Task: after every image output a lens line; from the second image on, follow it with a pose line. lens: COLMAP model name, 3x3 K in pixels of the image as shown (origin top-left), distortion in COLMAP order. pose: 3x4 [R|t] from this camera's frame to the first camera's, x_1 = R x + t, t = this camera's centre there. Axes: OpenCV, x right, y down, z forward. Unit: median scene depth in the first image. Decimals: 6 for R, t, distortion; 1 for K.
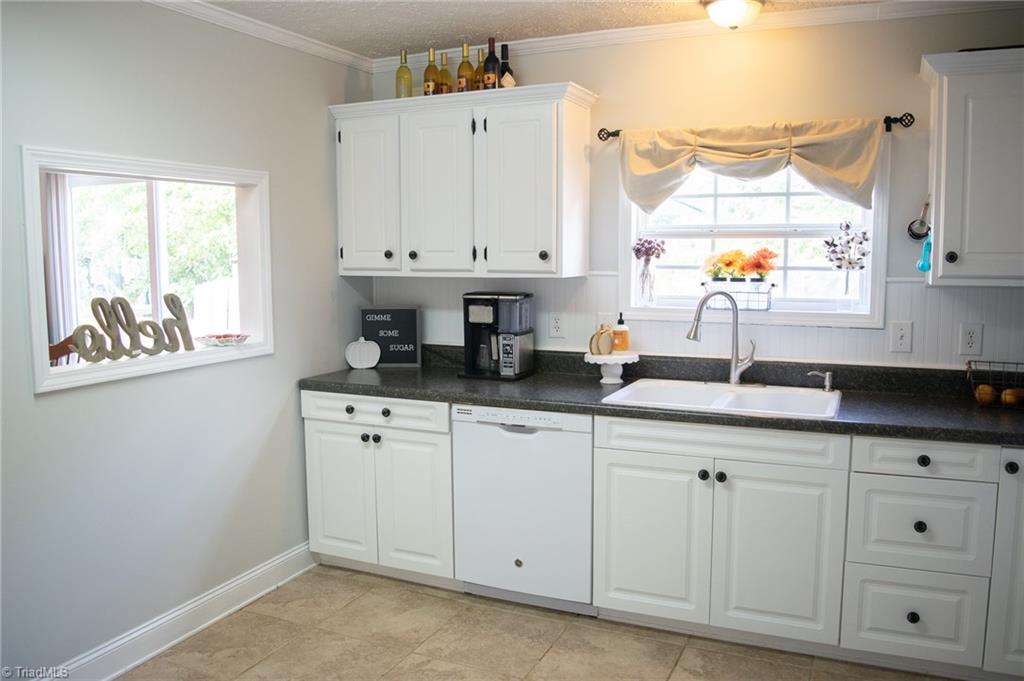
lens RADIAL K [[814.6, 0, 512.0], [0, 814.6, 340.5], [0, 0, 1]] dist [-0.065996, -0.000608]
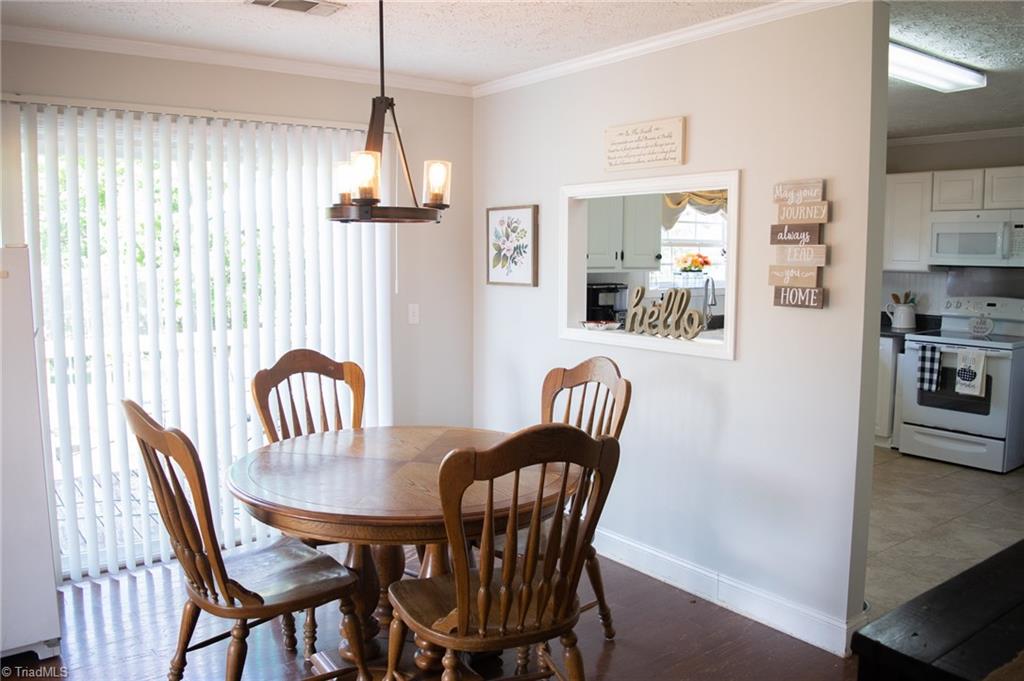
lens RADIAL K [[825.9, 0, 512.0], [0, 825.9, 340.5], [0, 0, 1]] dist [-0.082346, 0.005333]
pose [[0.484512, -0.085474, 0.870599, -1.562050], [0.094957, 0.994473, 0.044790, -0.045748], [-0.869615, 0.060968, 0.489951, 0.514965]]
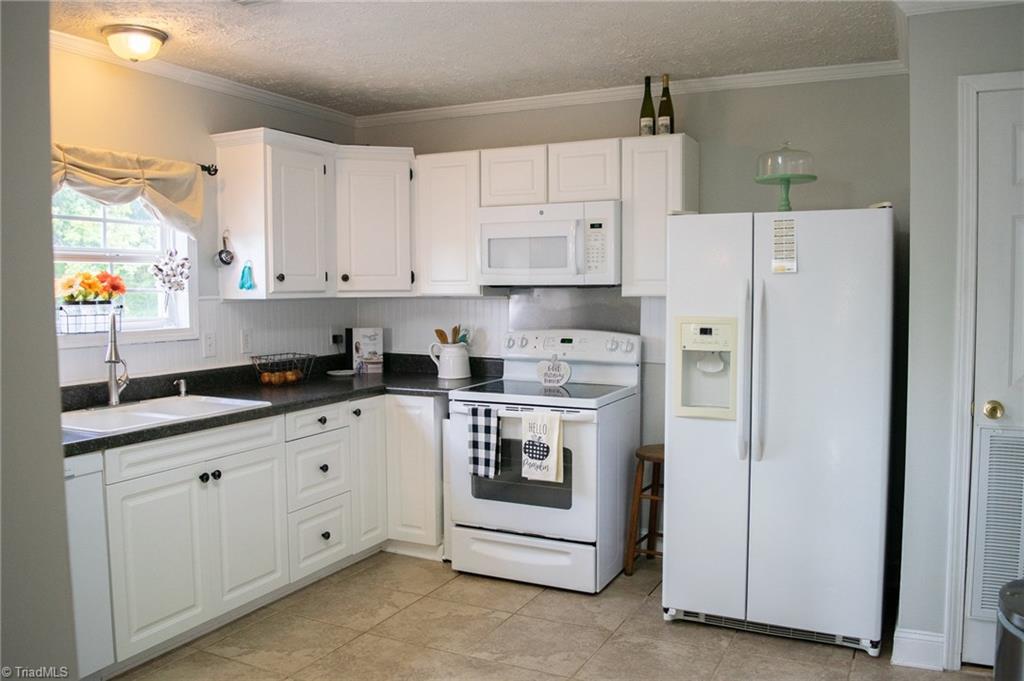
lens RADIAL K [[866.1, 0, 512.0], [0, 866.1, 340.5], [0, 0, 1]] dist [-0.004321, -0.001181]
pose [[0.045986, -0.058262, 0.997242, -0.809823], [0.120771, 0.991299, 0.052345, -0.024101], [-0.991615, 0.118031, 0.052623, 0.468496]]
